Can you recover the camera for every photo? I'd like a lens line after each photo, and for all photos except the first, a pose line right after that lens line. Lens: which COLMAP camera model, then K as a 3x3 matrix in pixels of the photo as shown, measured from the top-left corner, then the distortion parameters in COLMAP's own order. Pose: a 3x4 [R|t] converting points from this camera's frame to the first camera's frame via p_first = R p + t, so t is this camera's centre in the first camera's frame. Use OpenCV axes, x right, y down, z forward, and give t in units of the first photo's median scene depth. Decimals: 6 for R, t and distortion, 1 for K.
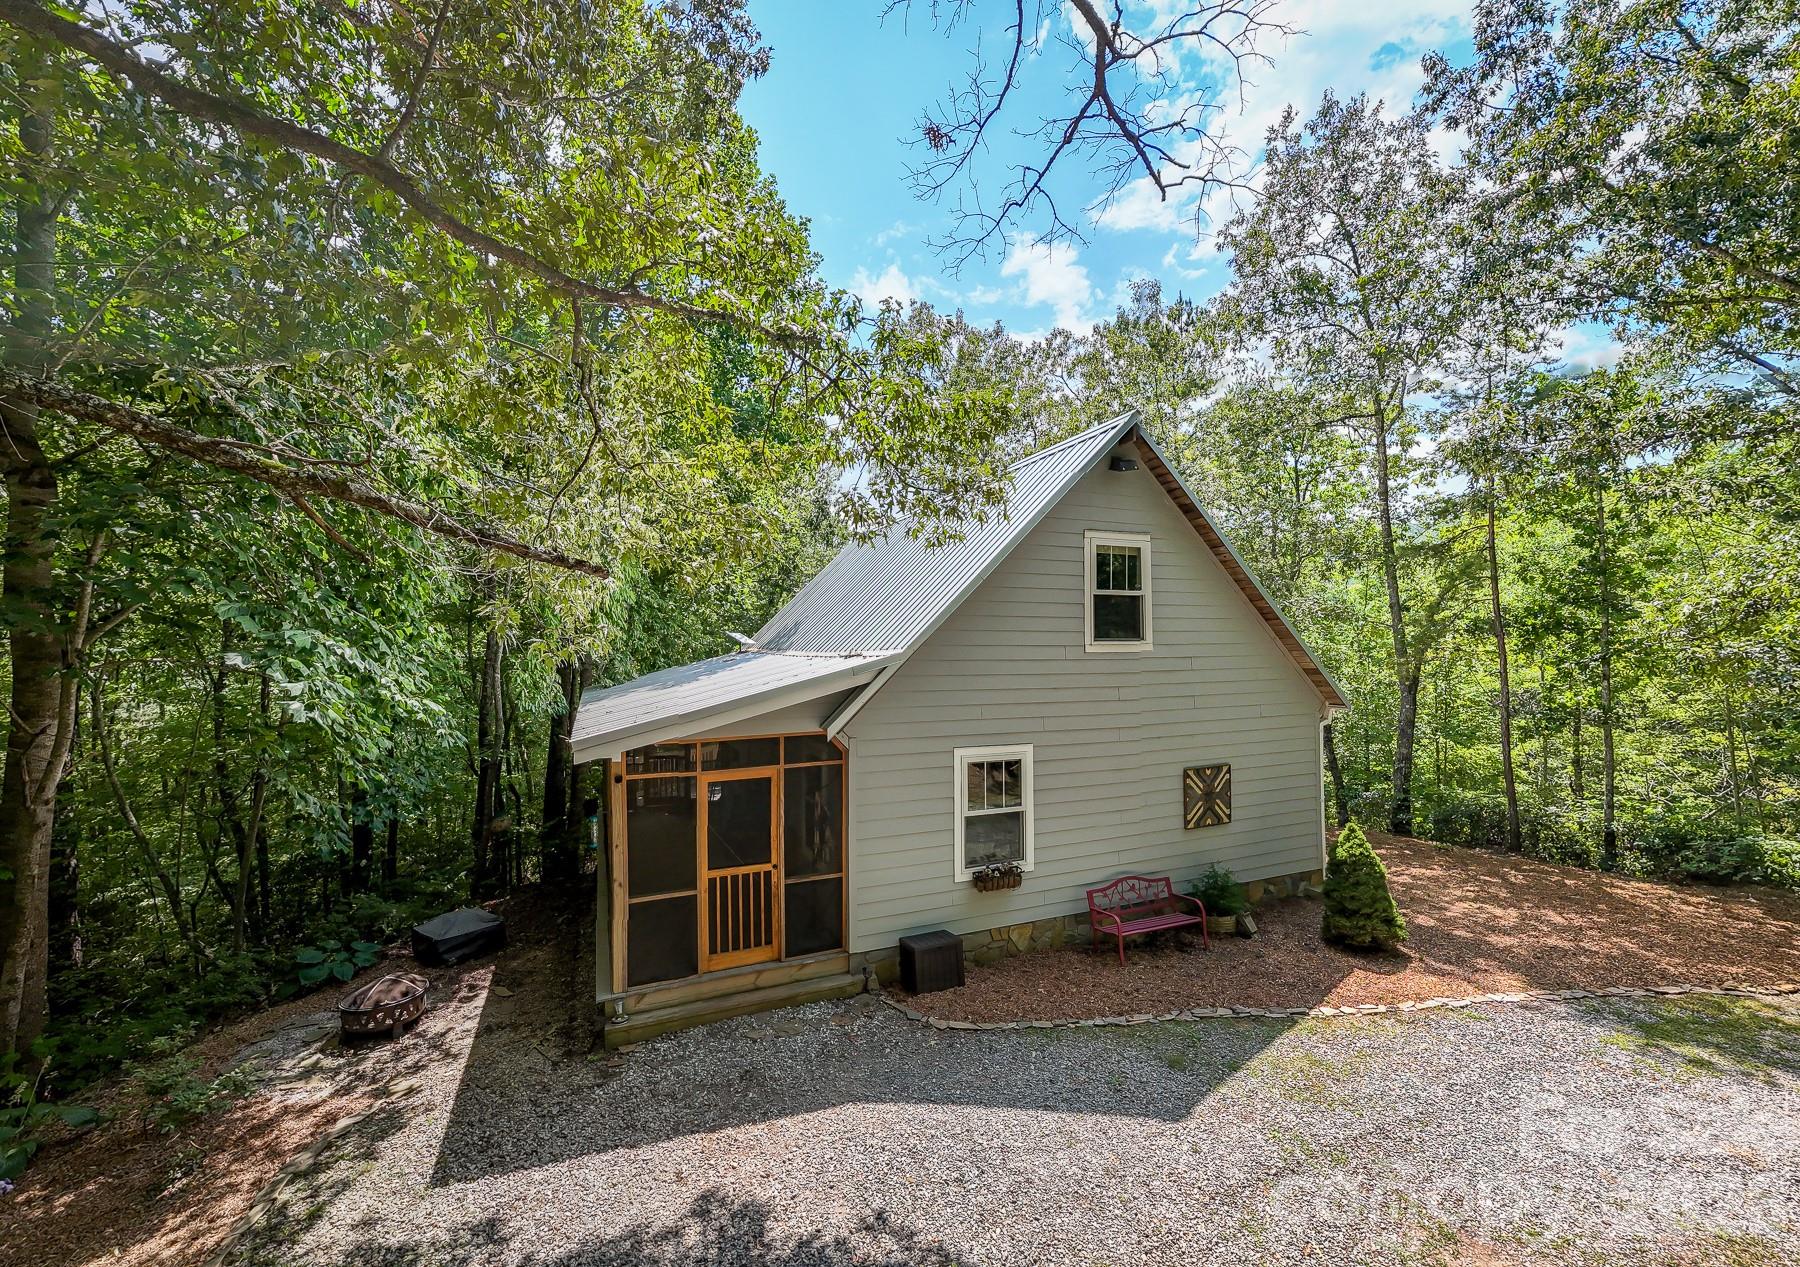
lens RADIAL K [[708.8, 0, 900.0], [0, 708.8, 633.5], [0, 0, 1]] dist [0.011574, -0.000350]
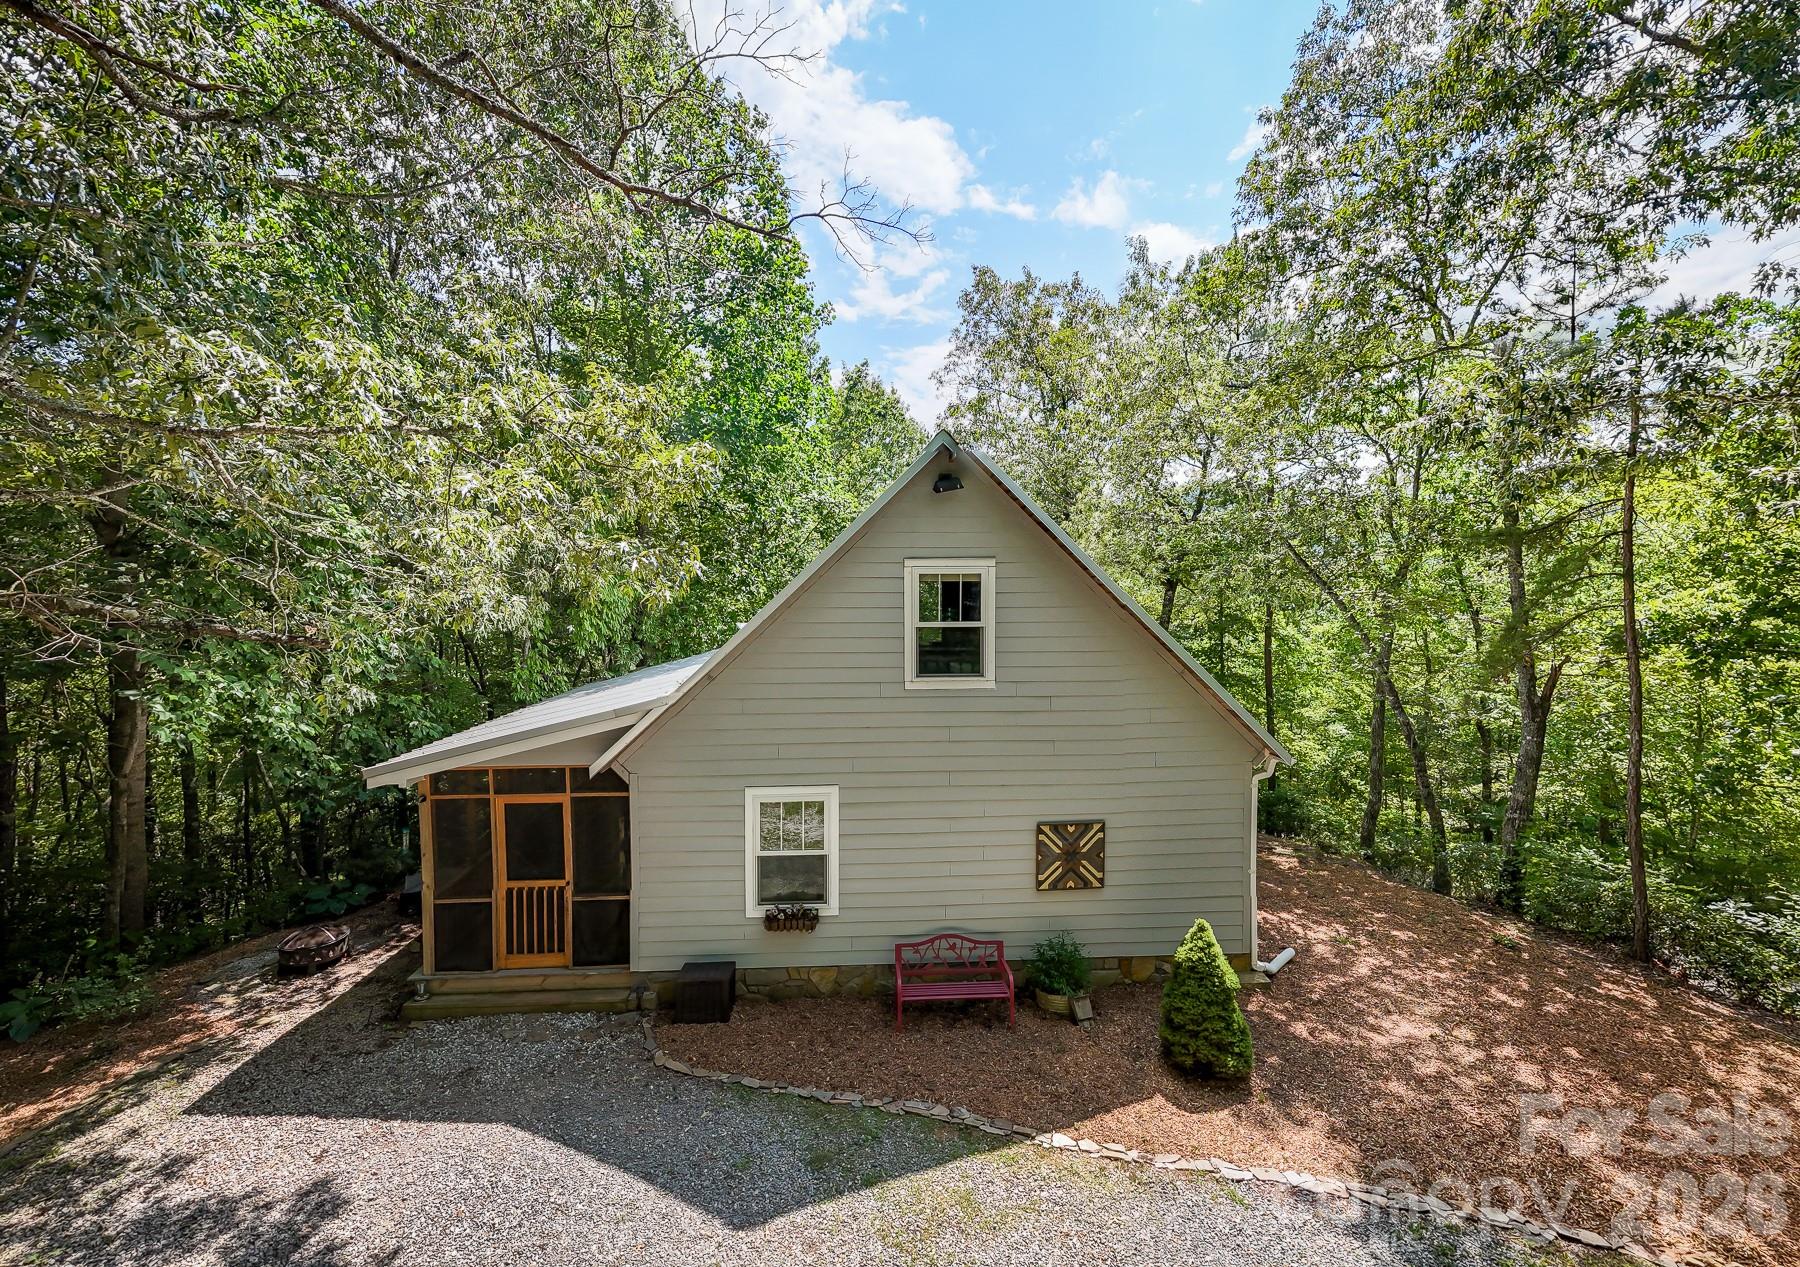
lens RADIAL K [[708.8, 0, 900.0], [0, 708.8, 633.5], [0, 0, 1]] dist [0.011574, -0.000350]
pose [[0.943605, 0.026349, -0.330023, 0.653491], [-0.000636, 0.996970, 0.077778, -0.140231], [0.331073, -0.073182, 0.940763, 0.165050]]
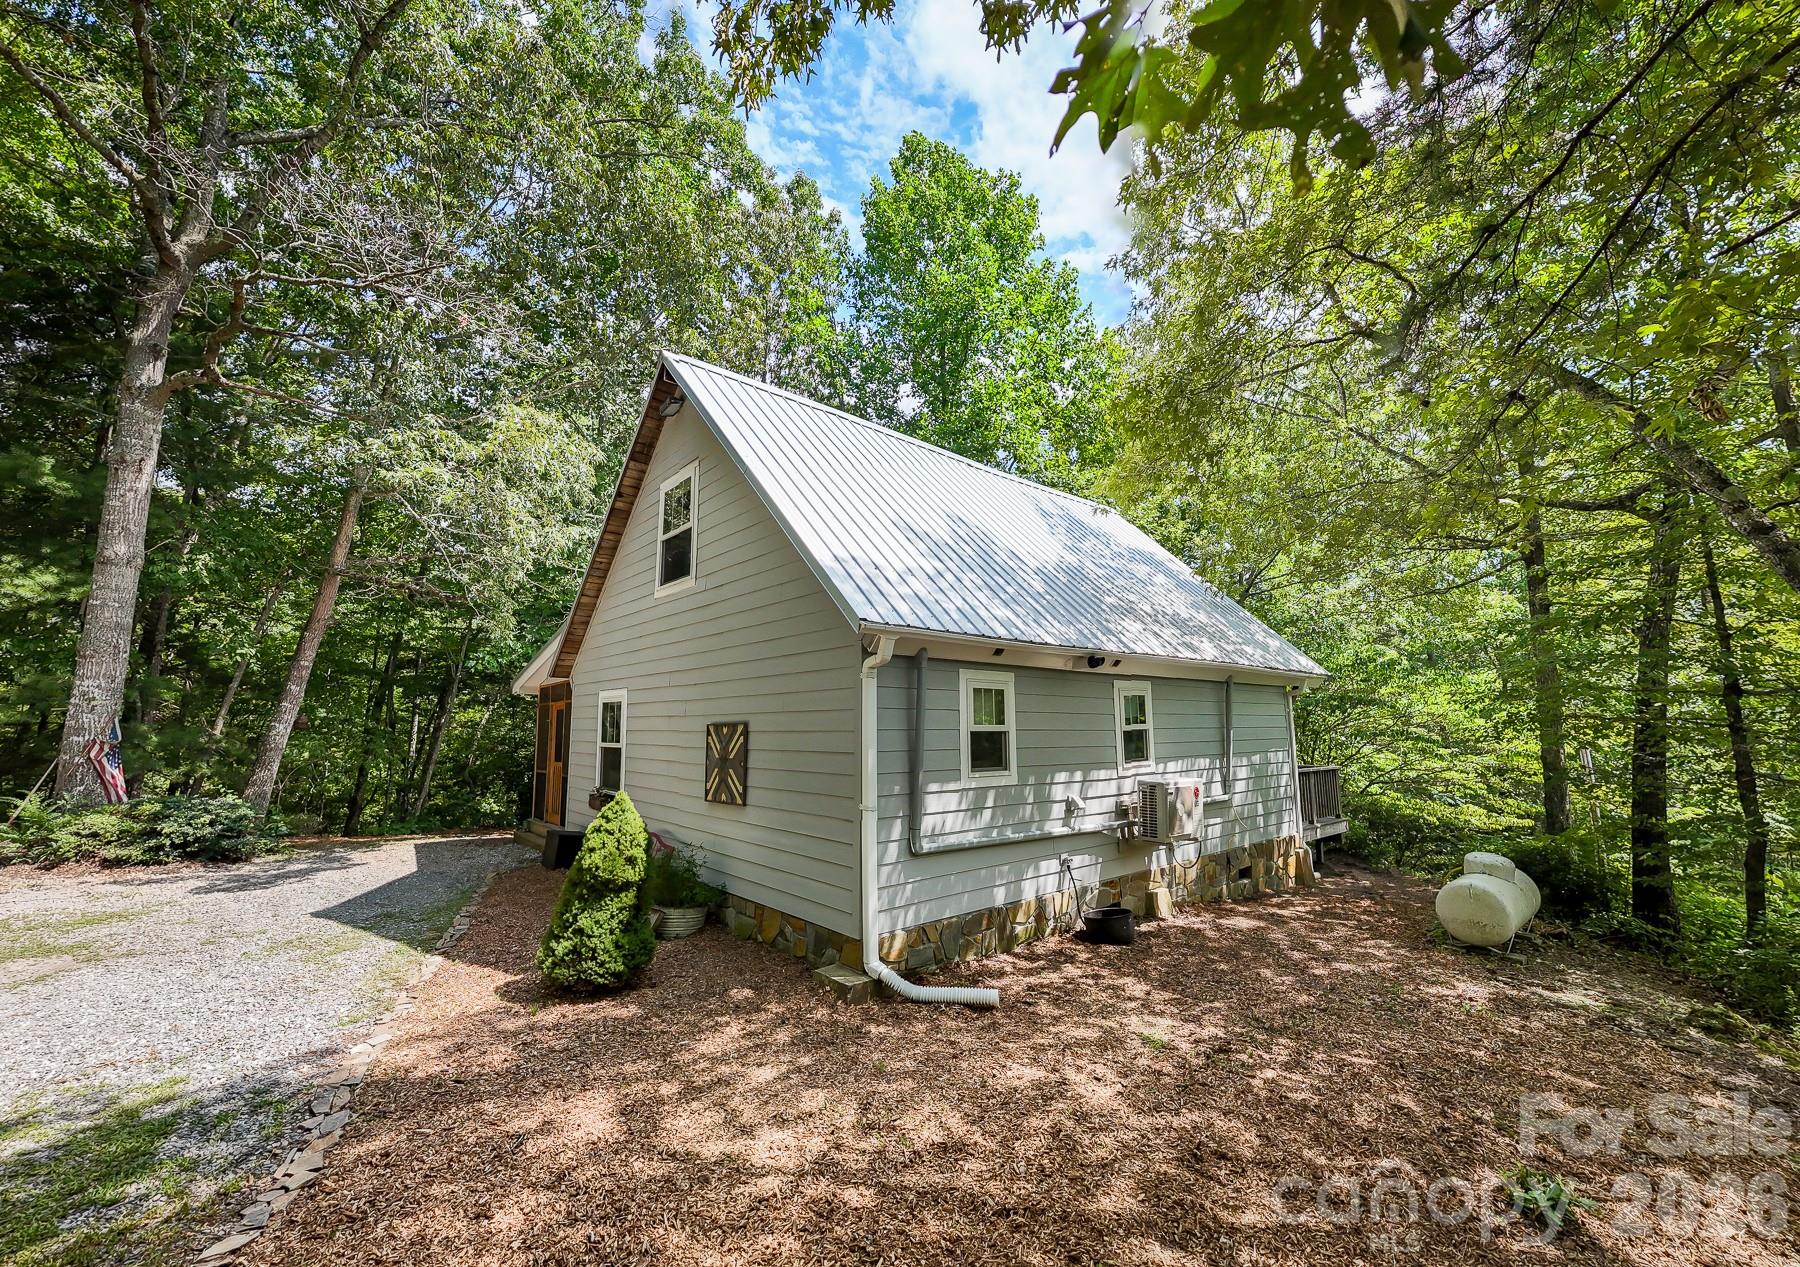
lens RADIAL K [[708.8, 0, 900.0], [0, 708.8, 633.5], [0, 0, 1]] dist [0.011574, -0.000350]
pose [[0.324435, -0.114545, -0.938947, 1.541712], [0.009834, 0.992996, -0.117741, 0.231694], [0.945857, 0.028966, 0.323289, 1.174437]]
